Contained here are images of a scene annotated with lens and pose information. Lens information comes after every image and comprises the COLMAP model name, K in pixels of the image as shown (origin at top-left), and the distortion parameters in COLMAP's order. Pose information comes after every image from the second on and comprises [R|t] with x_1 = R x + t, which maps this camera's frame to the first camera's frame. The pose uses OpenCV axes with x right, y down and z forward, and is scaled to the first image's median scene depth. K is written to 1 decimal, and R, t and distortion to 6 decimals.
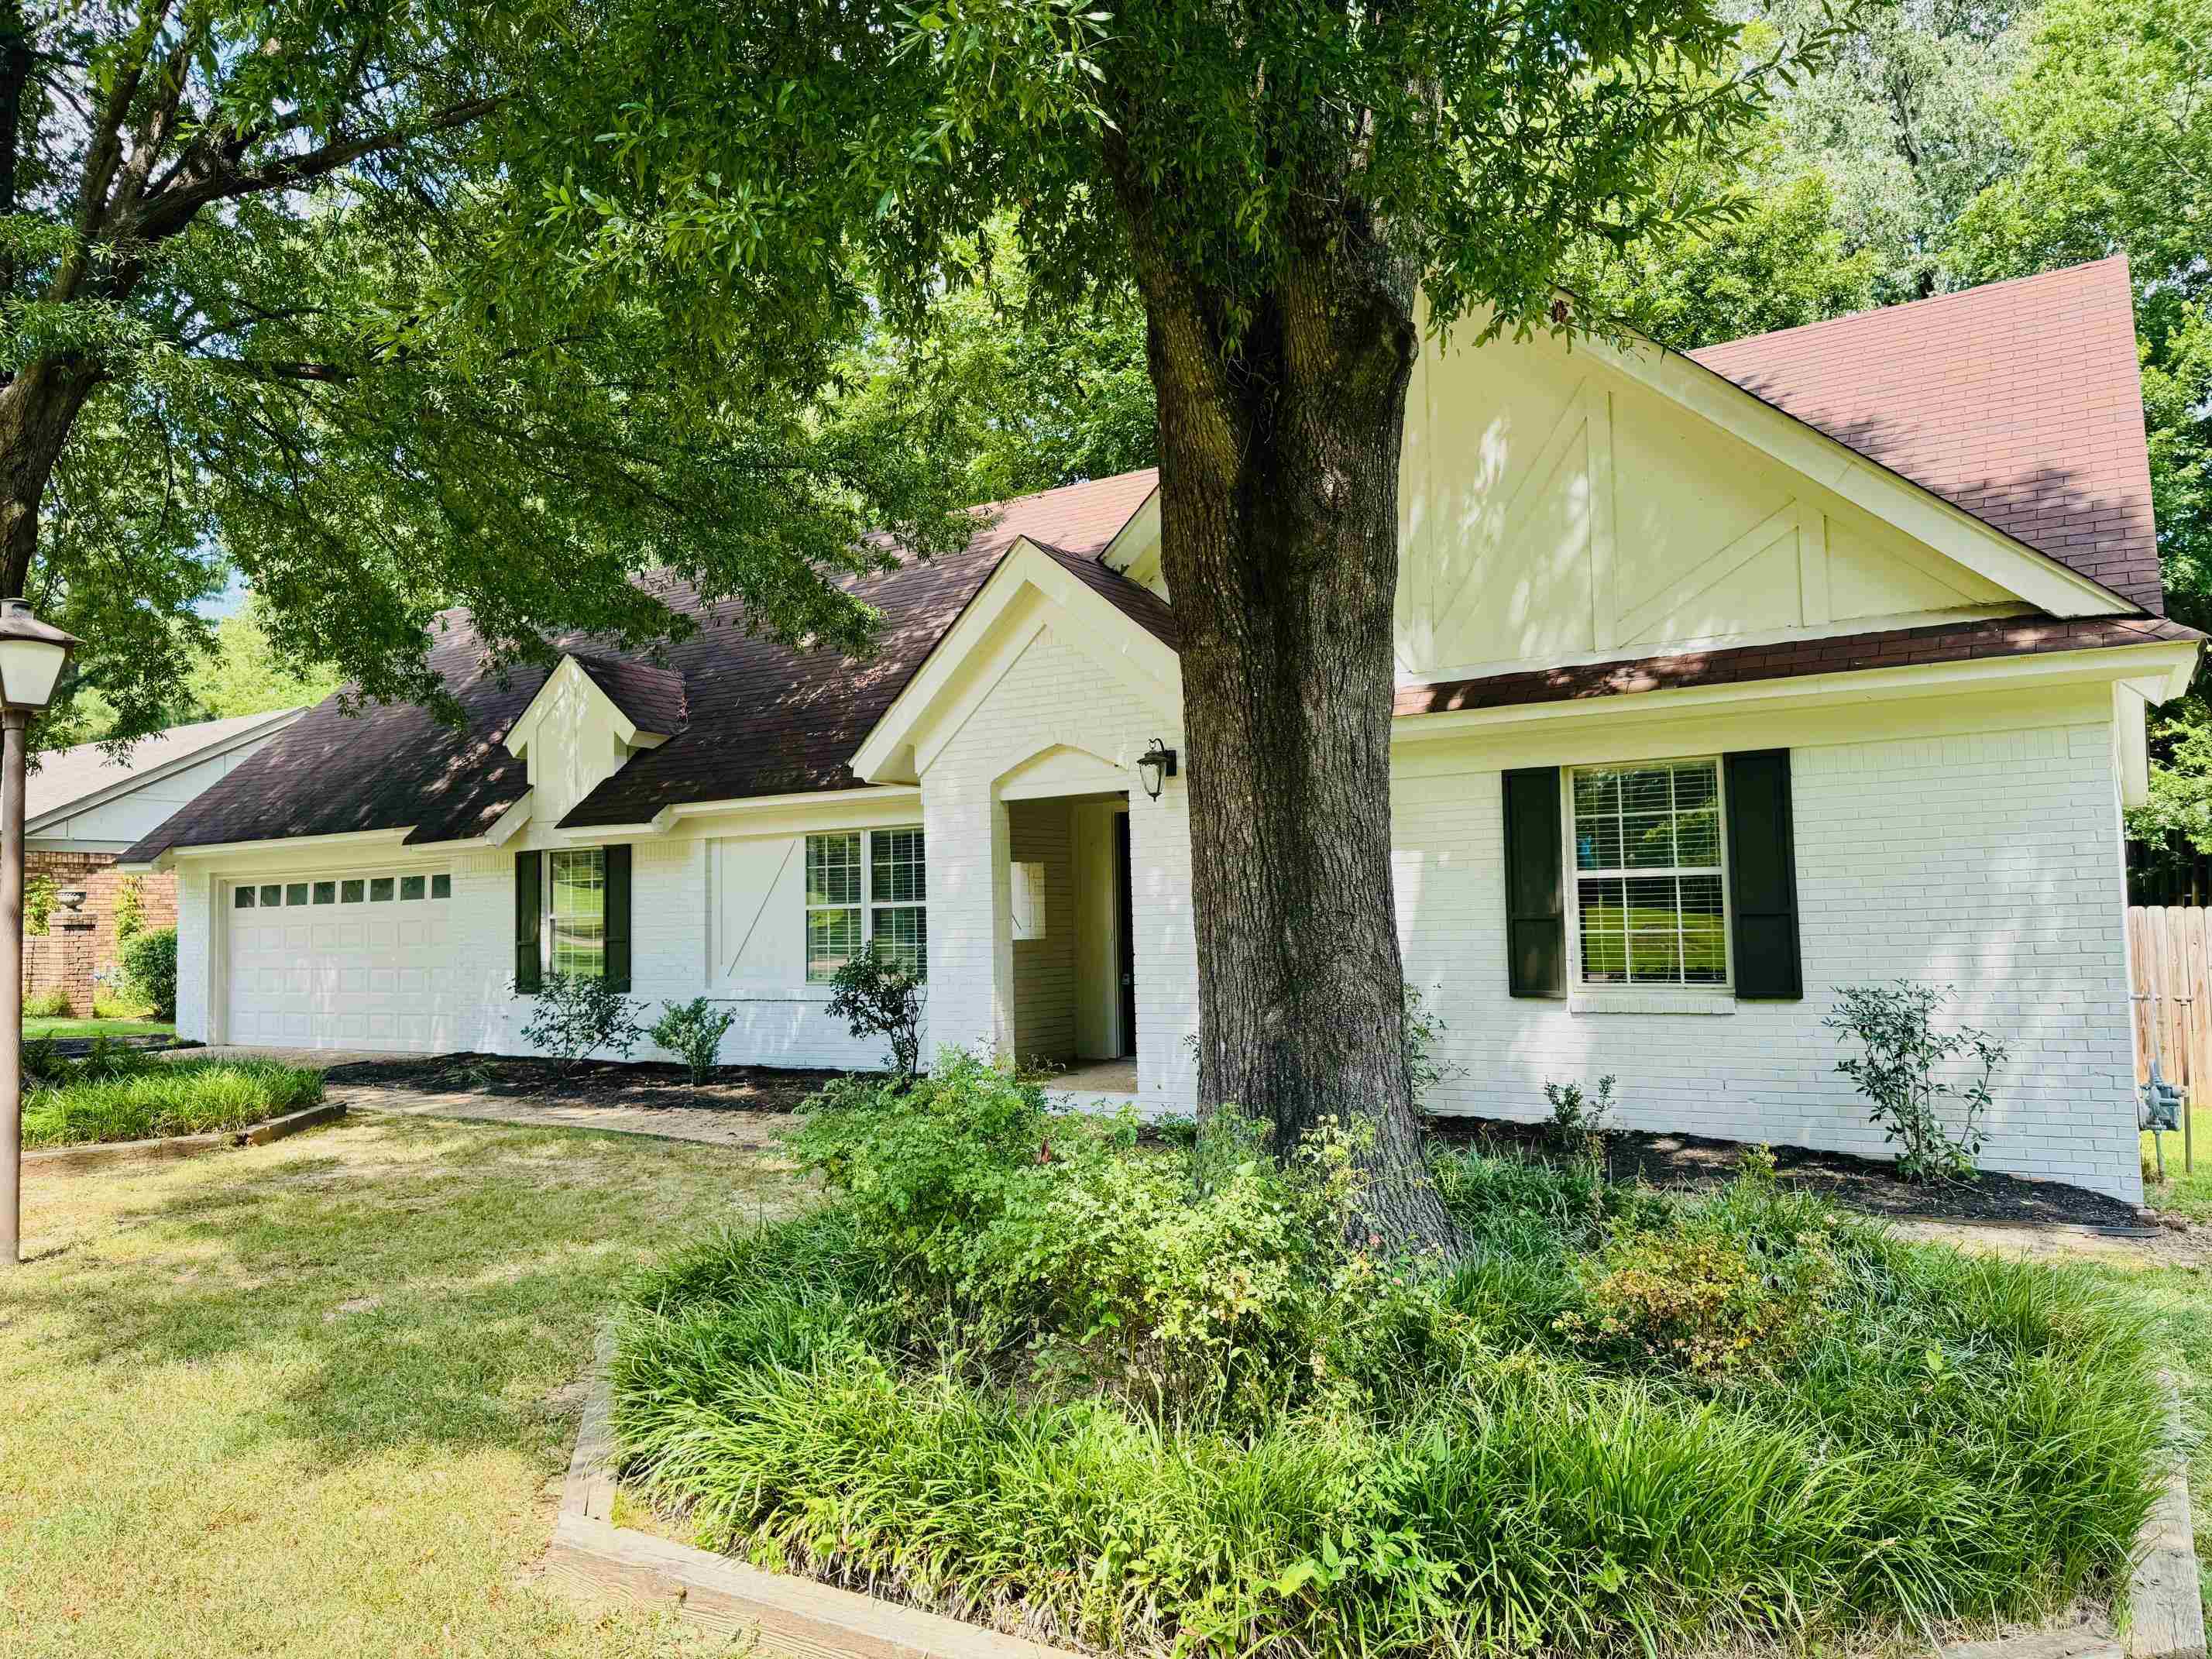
lens RADIAL K [[1753.4, 0, 1101.8], [0, 1753.4, 822.7], [0, 0, 1]] dist [0.007457, -0.041496]
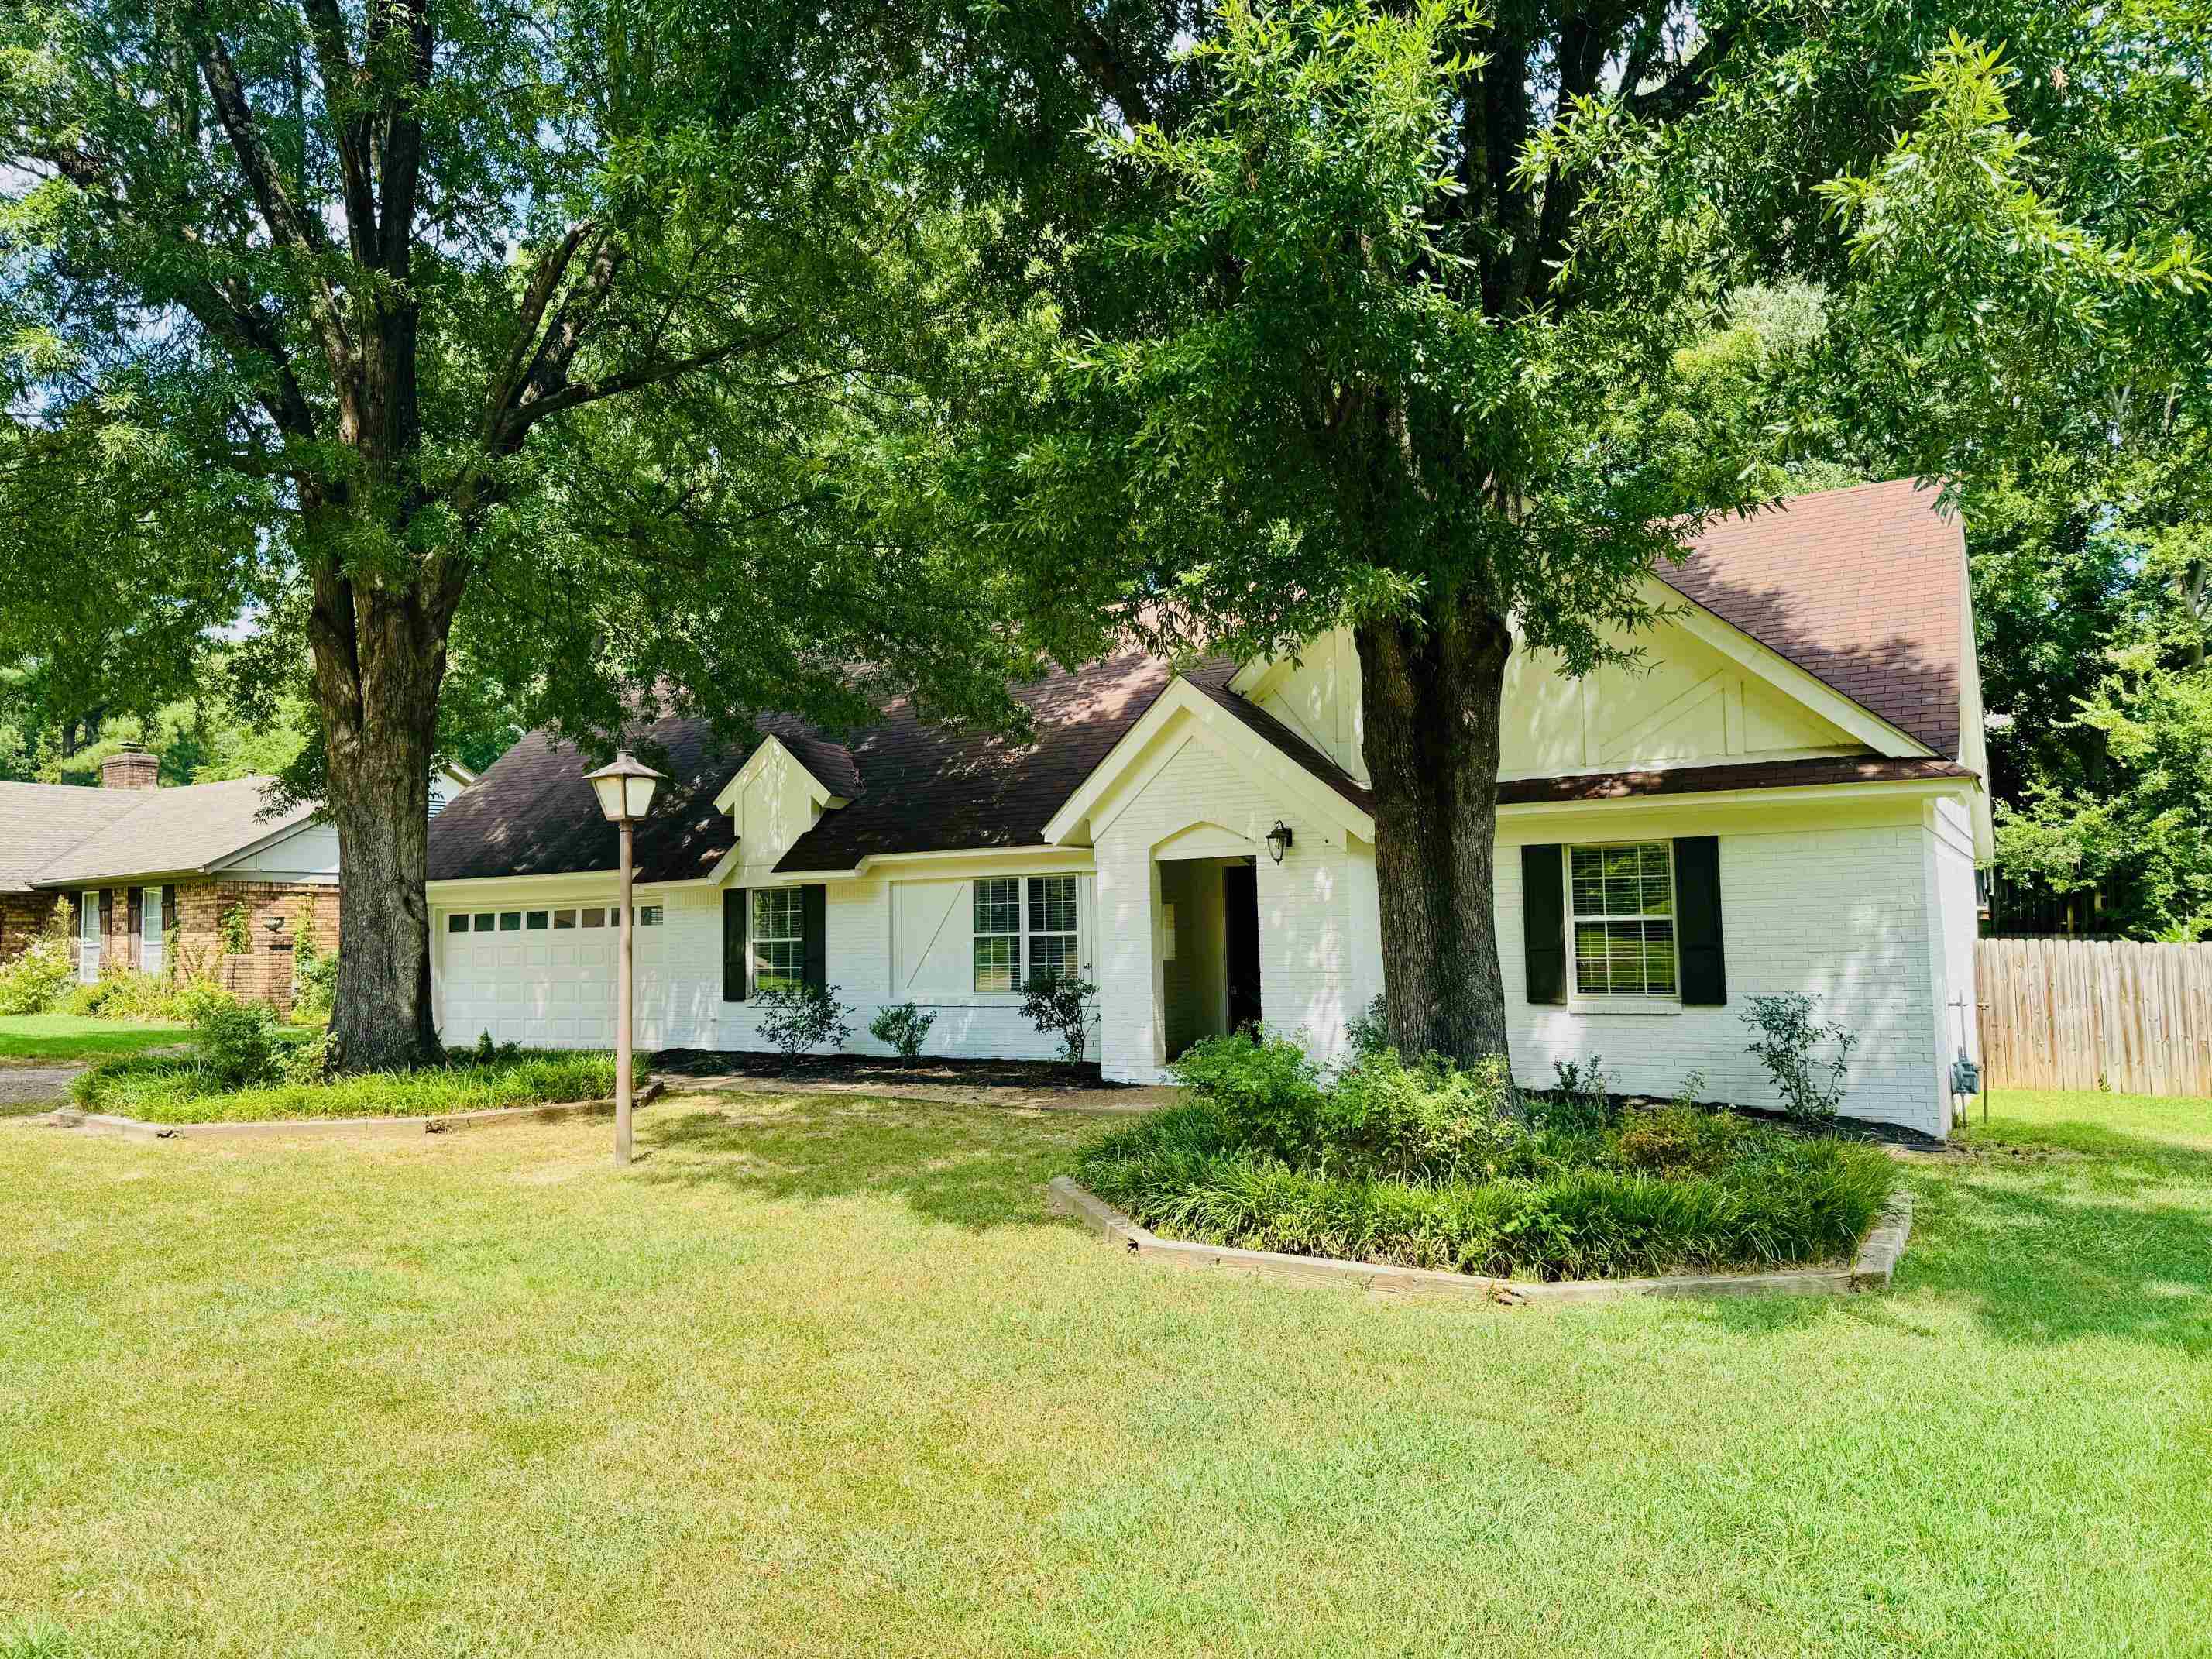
lens RADIAL K [[1753.4, 0, 1109.8], [0, 1753.4, 828.8], [0, 0, 1]] dist [0.007457, -0.041496]
pose [[0.999406, 0.005239, 0.034053, -0.144853], [-0.005037, 0.999969, -0.006026, -0.030203], [-0.034084, 0.005850, 0.999402, -0.389438]]
